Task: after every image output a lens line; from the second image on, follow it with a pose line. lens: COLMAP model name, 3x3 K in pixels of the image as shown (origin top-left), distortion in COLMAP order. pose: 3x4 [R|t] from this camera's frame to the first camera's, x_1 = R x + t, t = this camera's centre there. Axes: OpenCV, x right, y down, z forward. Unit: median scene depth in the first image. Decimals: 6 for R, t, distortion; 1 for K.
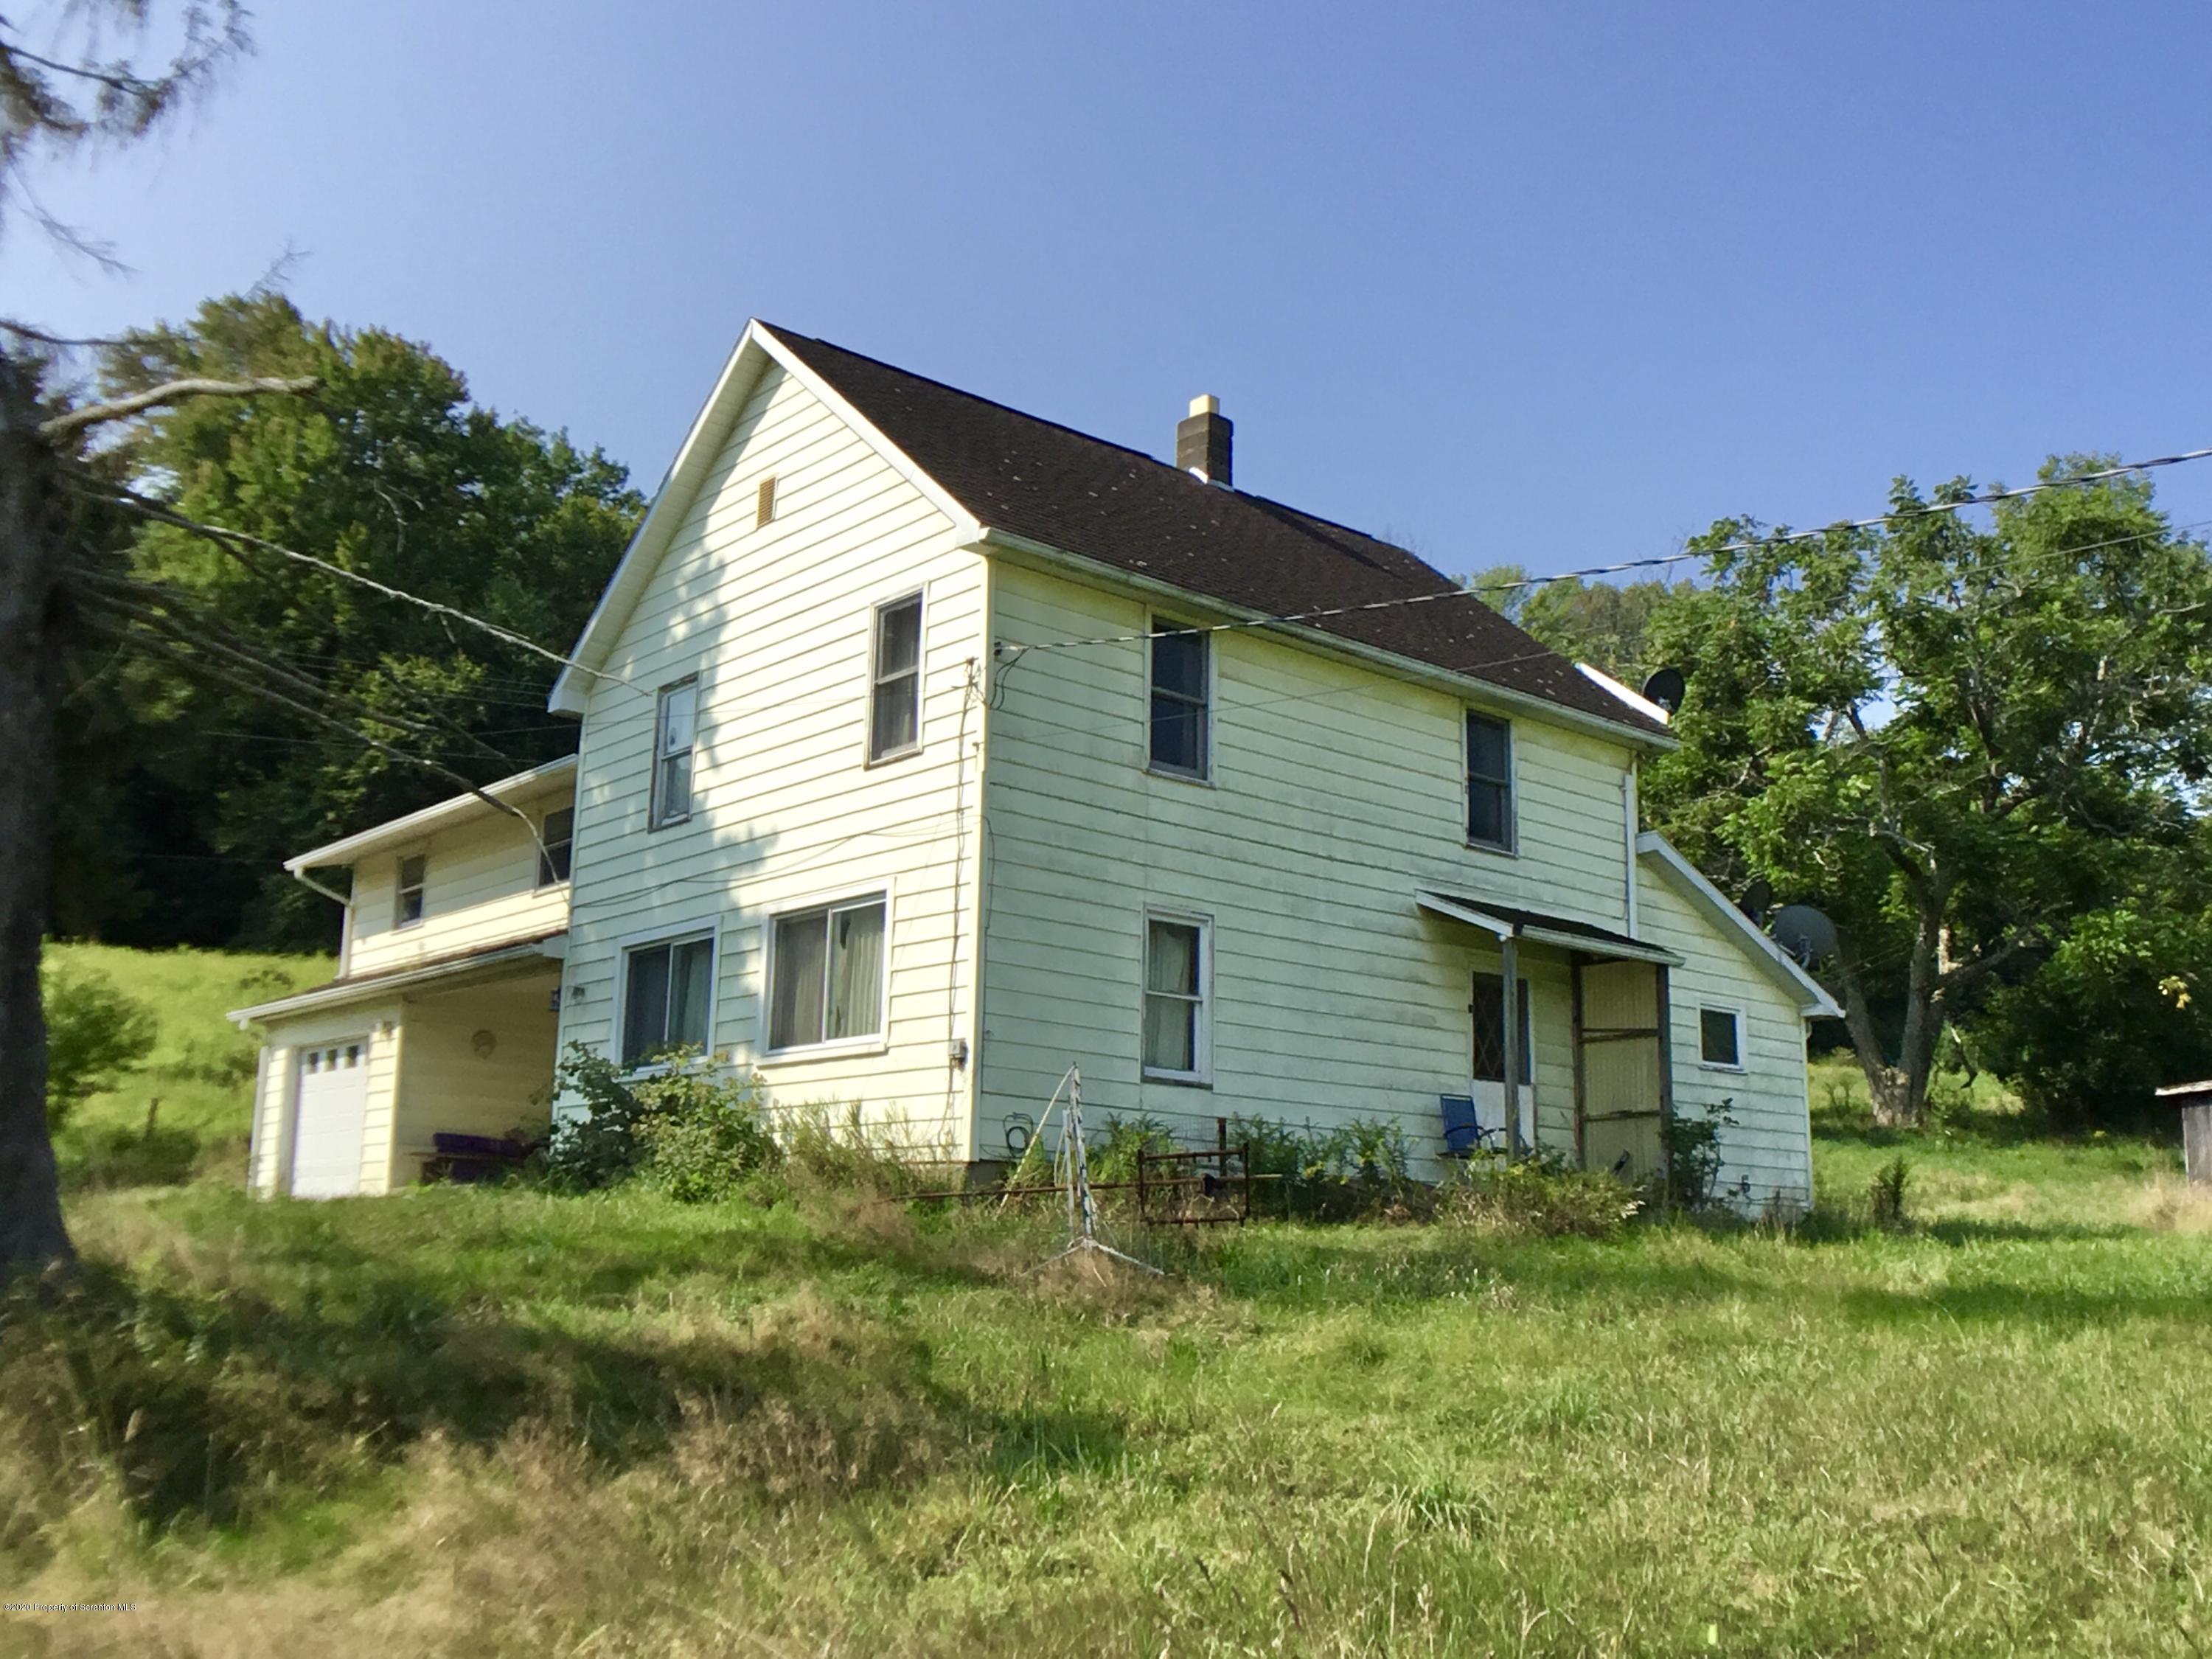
lens RADIAL K [[2238.4, 0, 1106.0], [0, 2238.4, 829.5], [0, 0, 1]] dist [-0.002052, 0.006082]
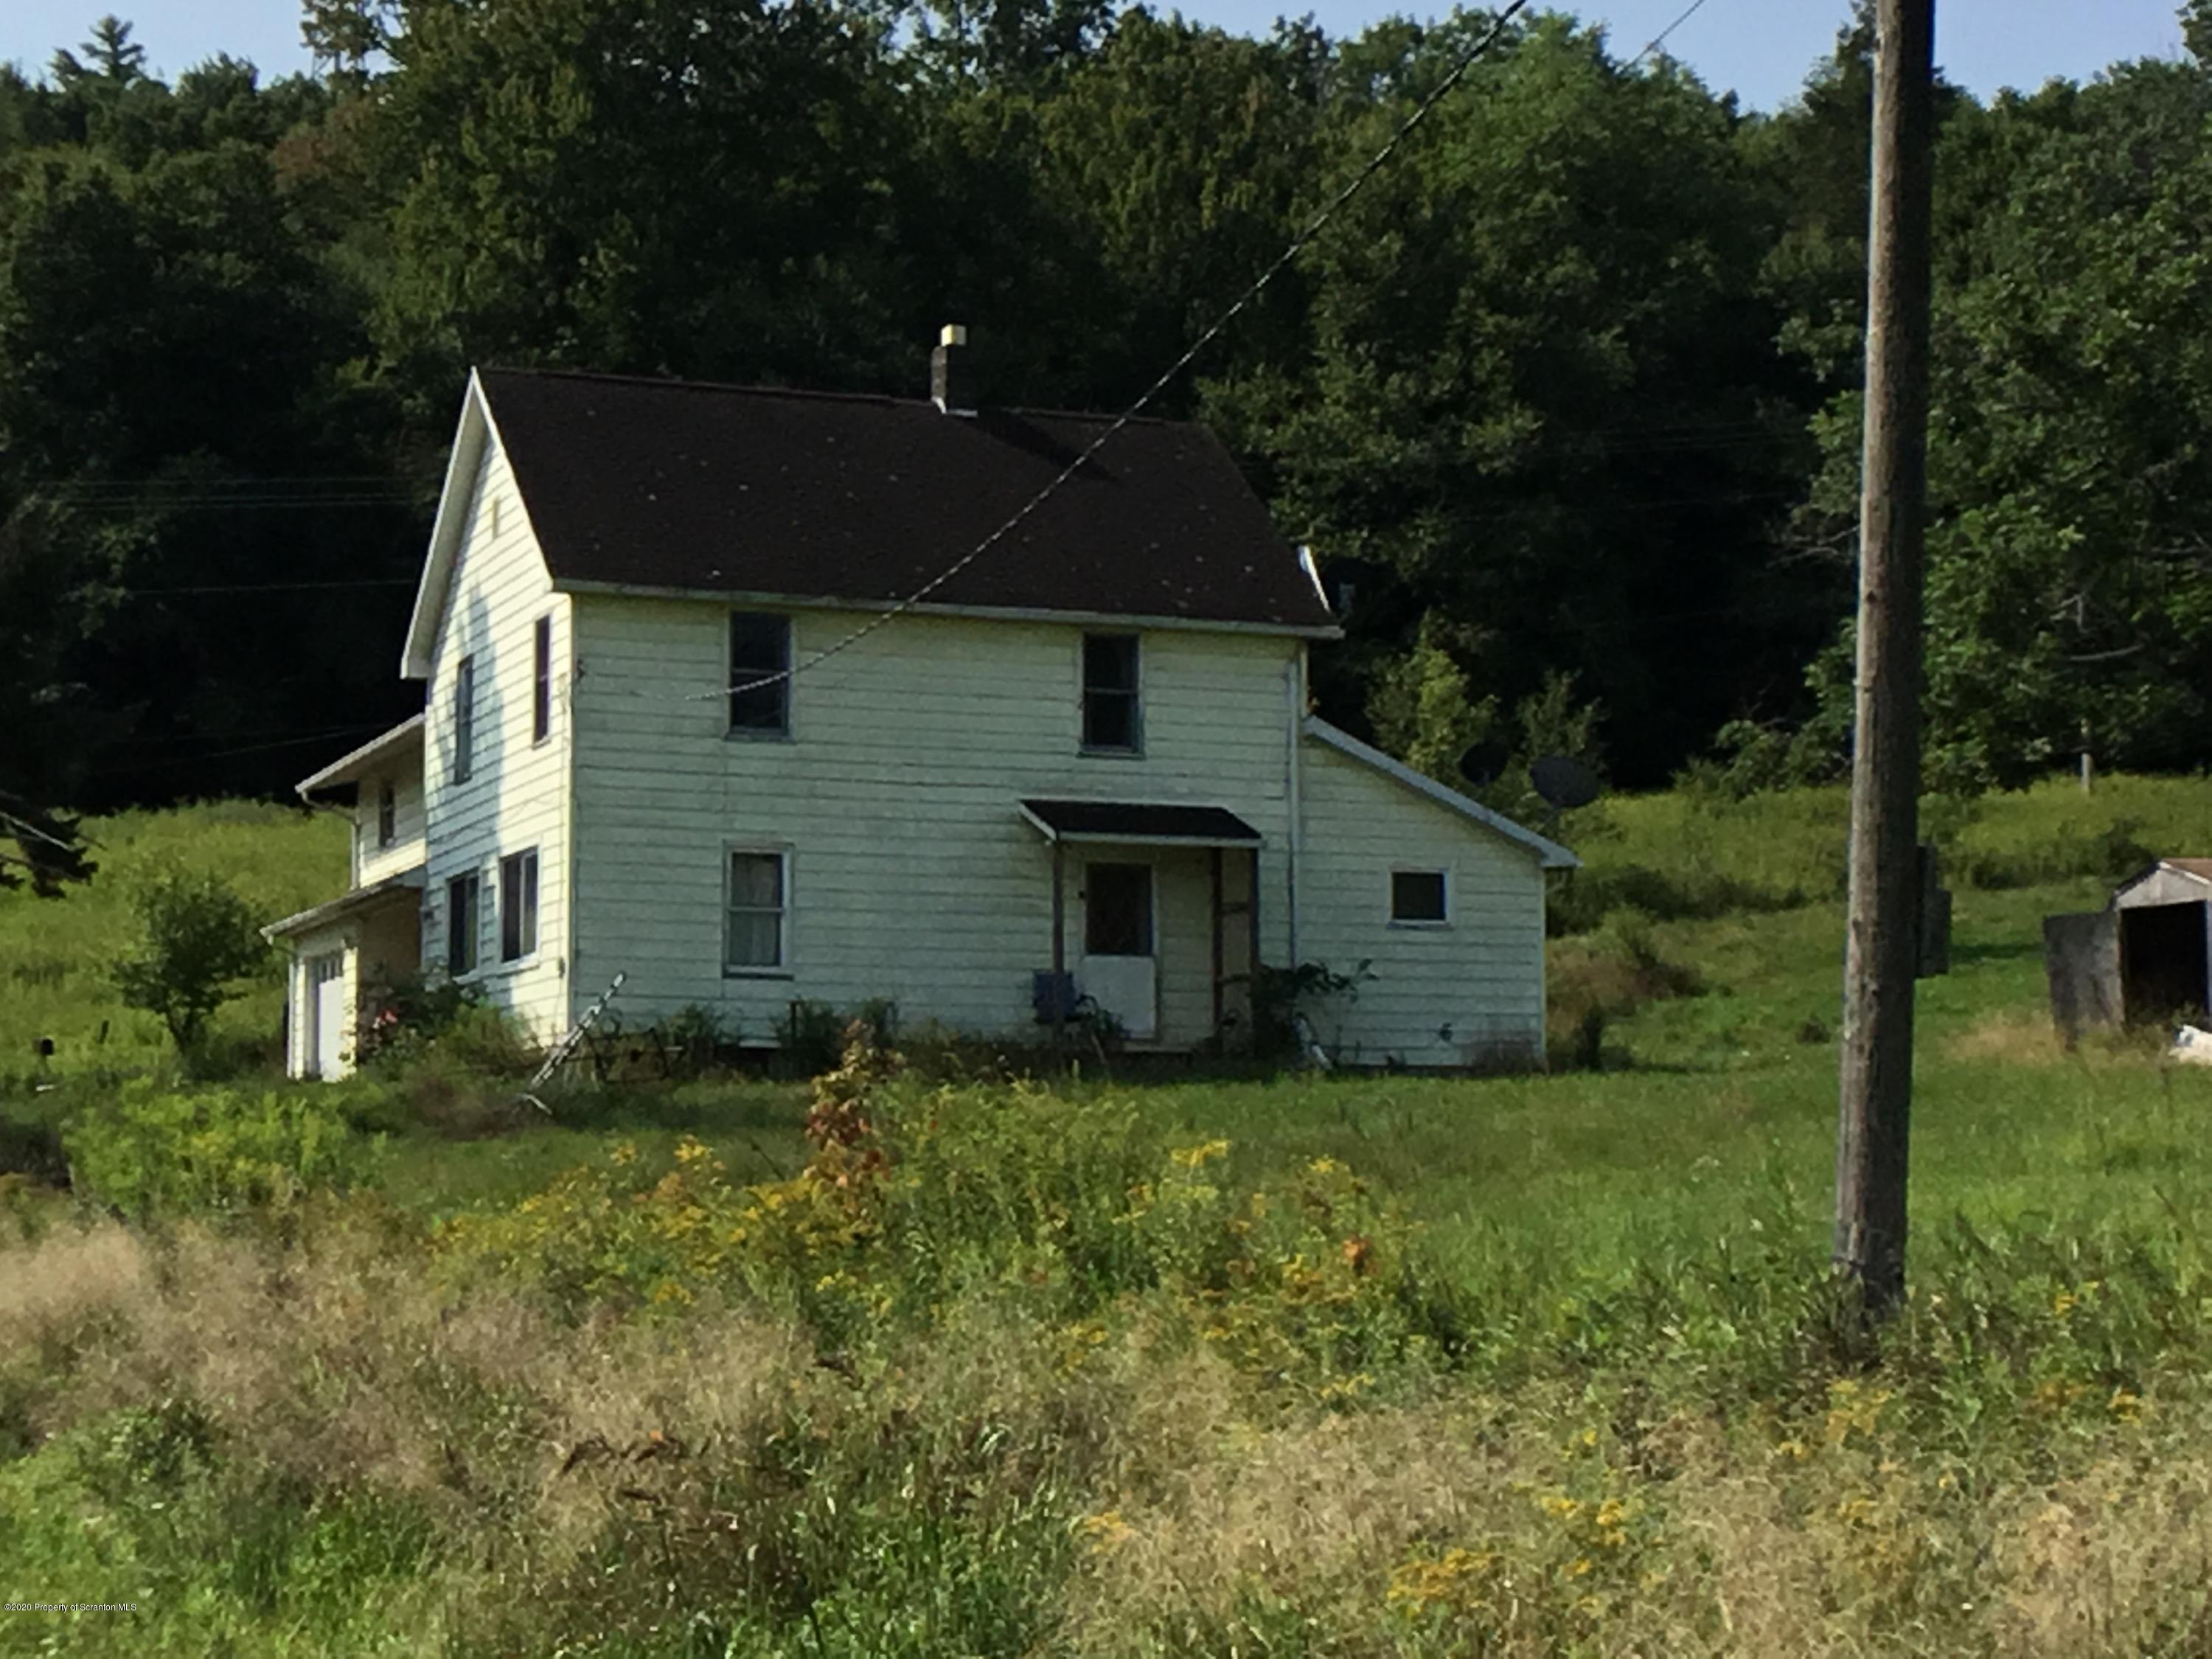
lens RADIAL K [[5816.7, 0, 1106.0], [0, 5816.7, 829.5], [0, 0, 1]] dist [-0.019041, 0.069552]
pose [[0.922730, -0.054010, -0.381643, 1.343477], [0.095957, 0.991149, 0.091737, -0.233529], [0.373310, -0.121270, 0.919746, -1.803216]]
